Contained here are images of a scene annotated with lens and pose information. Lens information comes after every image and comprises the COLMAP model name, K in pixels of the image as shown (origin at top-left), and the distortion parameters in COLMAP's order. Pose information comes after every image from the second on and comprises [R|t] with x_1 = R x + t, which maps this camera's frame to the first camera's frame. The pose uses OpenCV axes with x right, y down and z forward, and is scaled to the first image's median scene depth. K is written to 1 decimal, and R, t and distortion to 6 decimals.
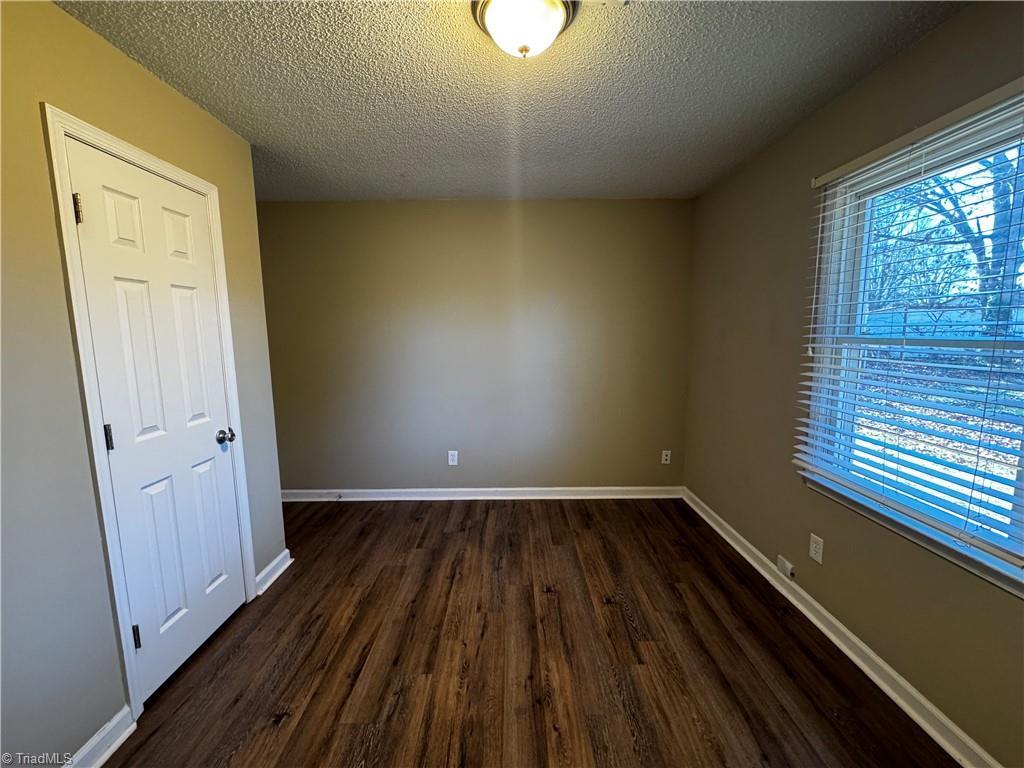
lens RADIAL K [[410.7, 0, 510.1], [0, 410.7, 389.4], [0, 0, 1]] dist [-0.000333, 0.000369]
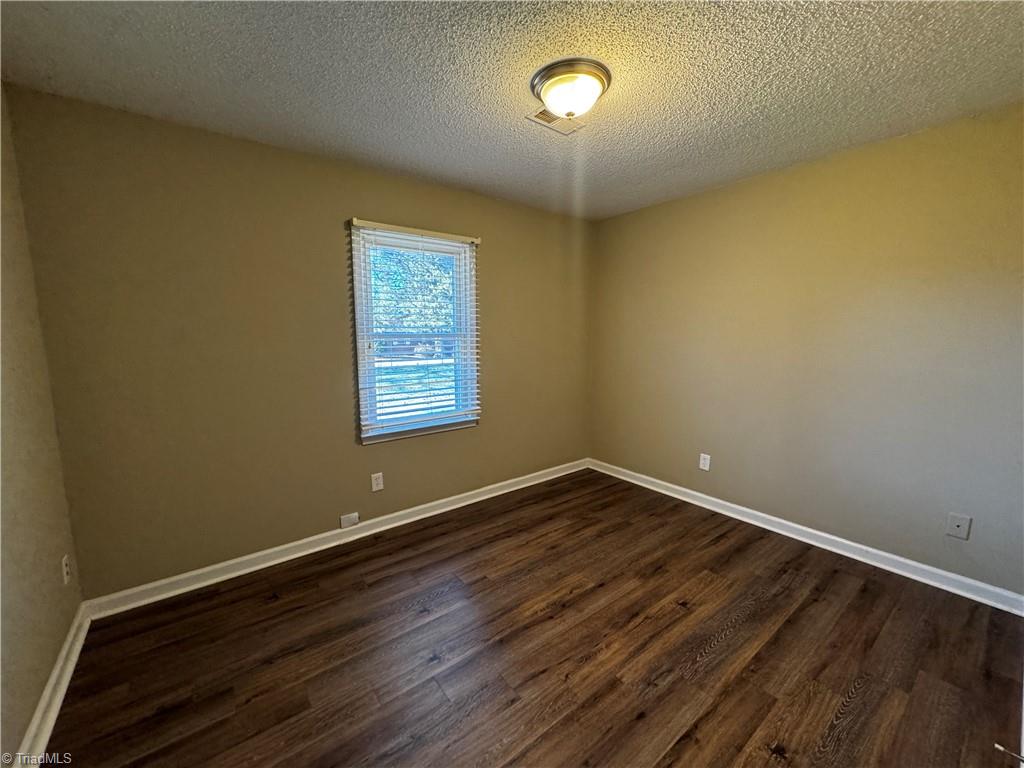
lens RADIAL K [[410.7, 0, 509.7], [0, 410.7, 383.9], [0, 0, 1]] dist [-0.000333, 0.000369]
pose [[-0.609787, -0.089749, 0.787467, -0.738608], [0.120563, 0.971501, 0.204083, -0.217203], [-0.783342, 0.219386, -0.581589, 1.597257]]
